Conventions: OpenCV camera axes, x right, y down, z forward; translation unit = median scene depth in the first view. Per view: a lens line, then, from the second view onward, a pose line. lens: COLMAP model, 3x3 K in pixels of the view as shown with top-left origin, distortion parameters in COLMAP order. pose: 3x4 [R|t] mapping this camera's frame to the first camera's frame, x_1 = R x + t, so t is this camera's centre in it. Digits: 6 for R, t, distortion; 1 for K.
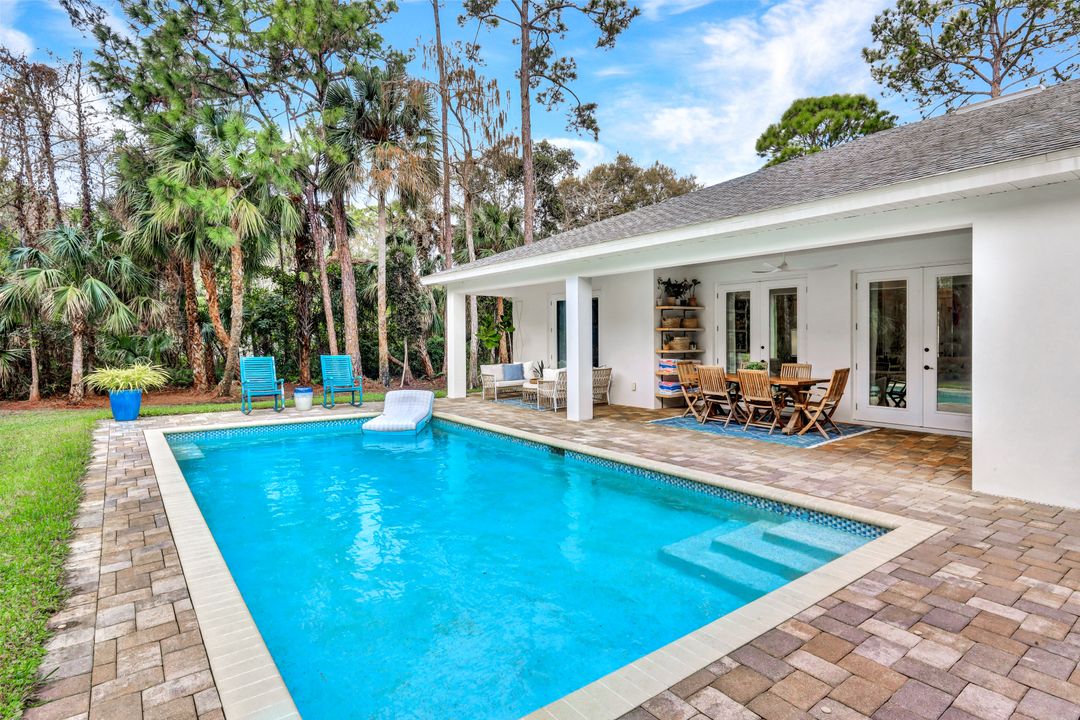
lens RADIAL K [[572.4, 0, 560.4], [0, 572.4, 333.3], [0, 0, 1]] dist [0.001206, 0.000381]
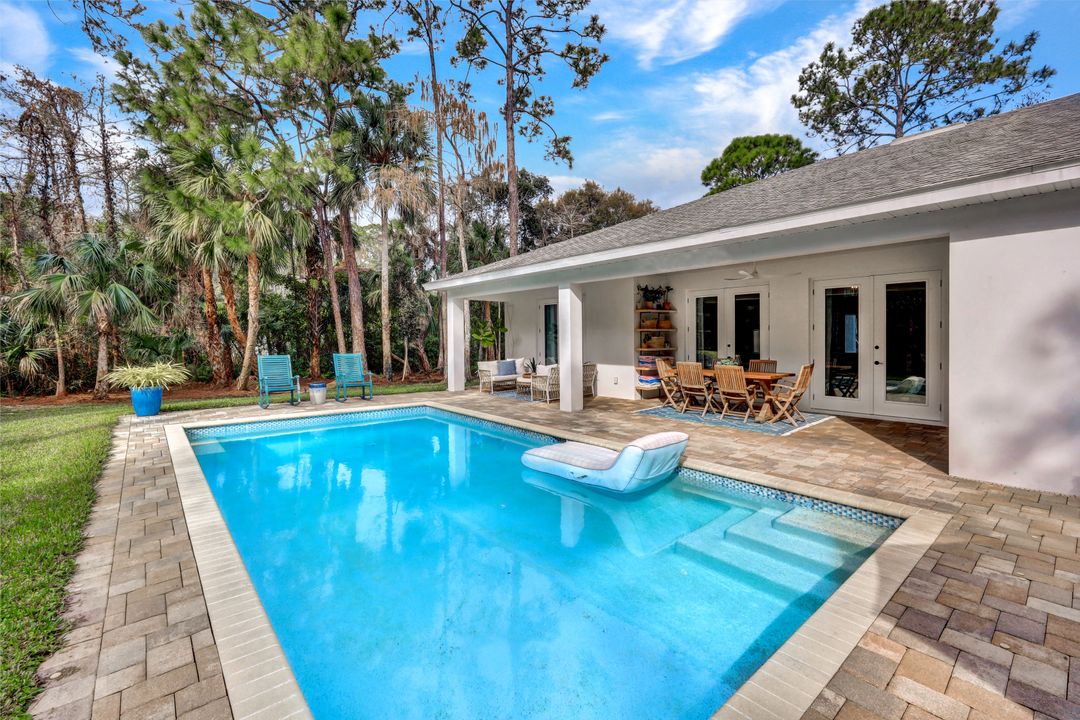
lens RADIAL K [[477.0, 0, 558.4], [0, 477.0, 337.5], [0, 0, 1]] dist [0.003567, -0.000618]
pose [[0.998403, -0.001389, 0.056479, -0.026636], [0.000931, 0.999966, 0.008139, 0.000345], [-0.056488, -0.008074, 0.998371, 0.041395]]
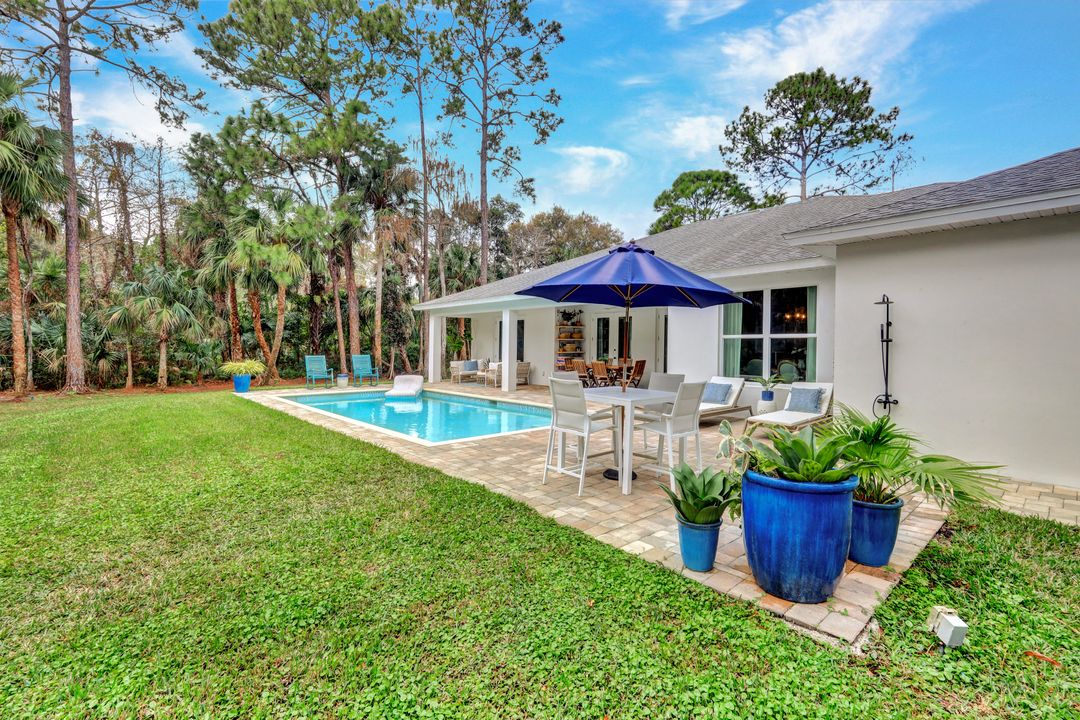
lens RADIAL K [[508.6, 0, 561.0], [0, 508.6, 313.9], [0, 0, 1]] dist [0.004888, 0.000002]
pose [[0.996237, 0.007846, 0.086316, 0.033681], [-0.003428, 0.998682, -0.051219, -0.004065], [-0.086604, 0.050730, 0.994950, -0.350683]]
